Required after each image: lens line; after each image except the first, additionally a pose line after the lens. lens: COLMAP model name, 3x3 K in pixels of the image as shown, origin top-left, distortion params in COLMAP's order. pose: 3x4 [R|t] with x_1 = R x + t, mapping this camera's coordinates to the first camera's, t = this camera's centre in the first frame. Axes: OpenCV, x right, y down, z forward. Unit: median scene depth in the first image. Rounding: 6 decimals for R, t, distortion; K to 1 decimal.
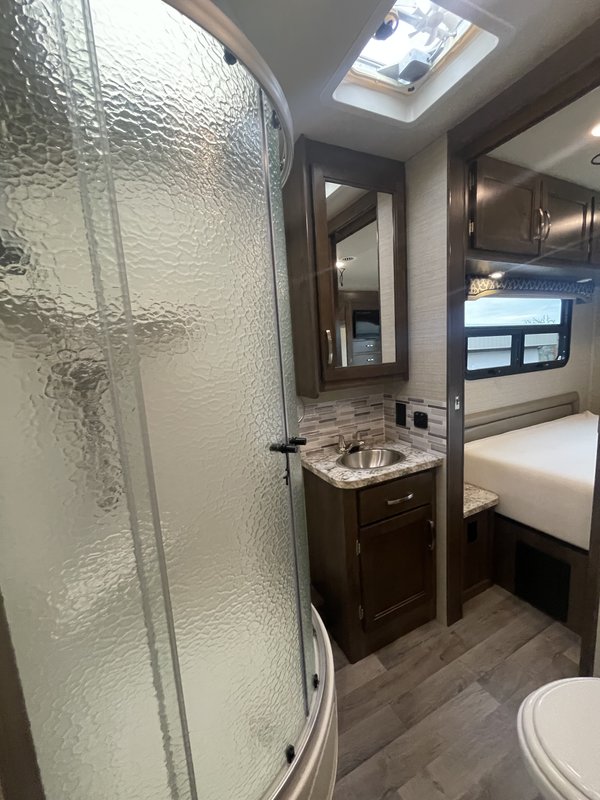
lens RADIAL K [[326.4, 0, 303.6], [0, 326.4, 400.0], [0, 0, 1]] dist [0.000262, 0.000090]
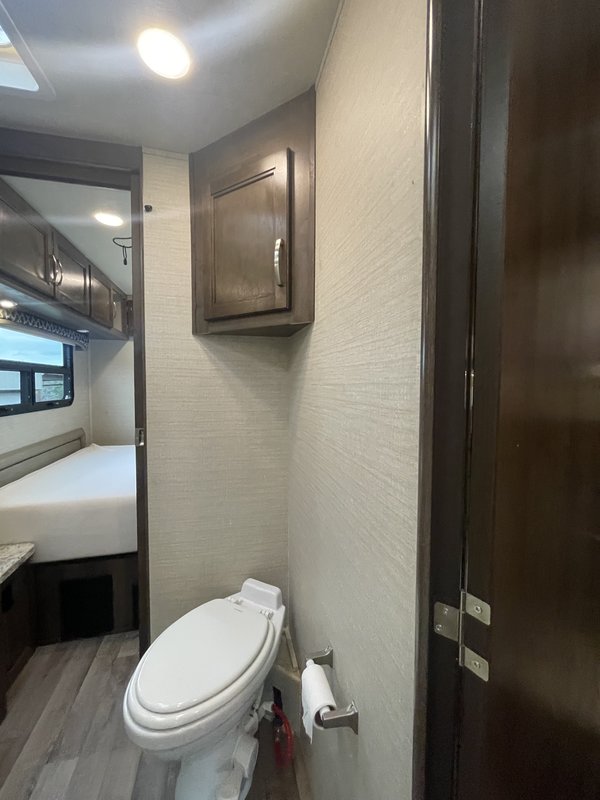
lens RADIAL K [[326.4, 0, 298.0], [0, 326.4, 400.2], [0, 0, 1]] dist [0.000262, 0.000090]
pose [[0.233347, 0.011046, 0.972331, -0.105311], [0.124221, 0.991404, -0.041075, 0.025015], [-0.964426, 0.130369, 0.229969, 0.029434]]
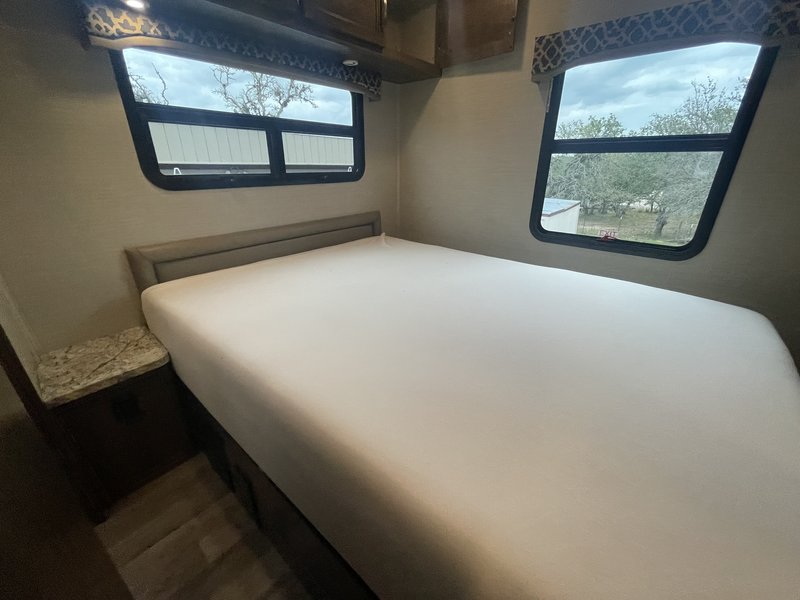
lens RADIAL K [[326.4, 0, 398.6], [0, 326.4, 298.5], [0, 0, 1]] dist [0.000262, 0.000090]
pose [[0.923682, -0.085158, 0.373577, 0.727633], [-0.005555, 0.971910, 0.235286, -0.003055], [-0.383120, -0.219405, 0.897263, 0.155283]]
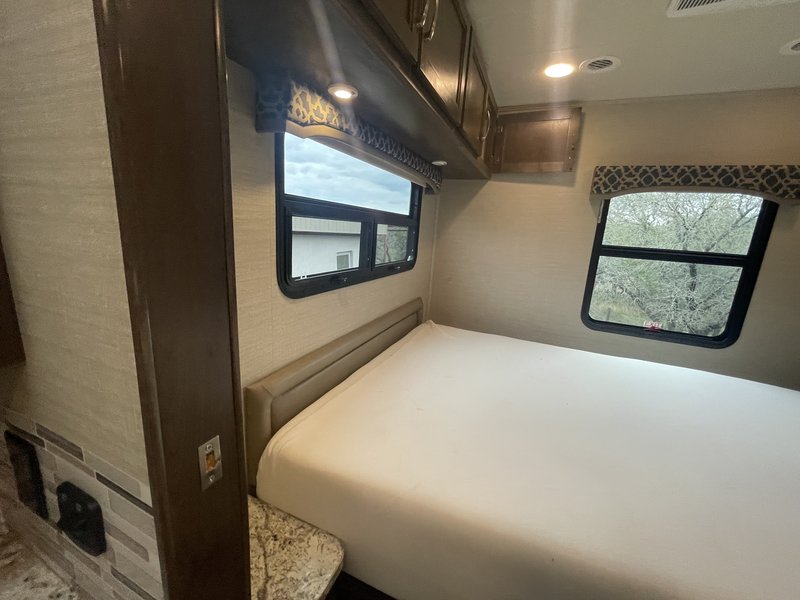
lens RADIAL K [[326.4, 0, 399.6], [0, 326.4, 298.8], [0, 0, 1]] dist [0.000262, 0.000090]
pose [[0.753840, -0.029313, 0.656404, 0.308705], [-0.017463, 0.997758, 0.064612, -0.104480], [-0.656826, -0.060170, 0.751638, 0.530108]]
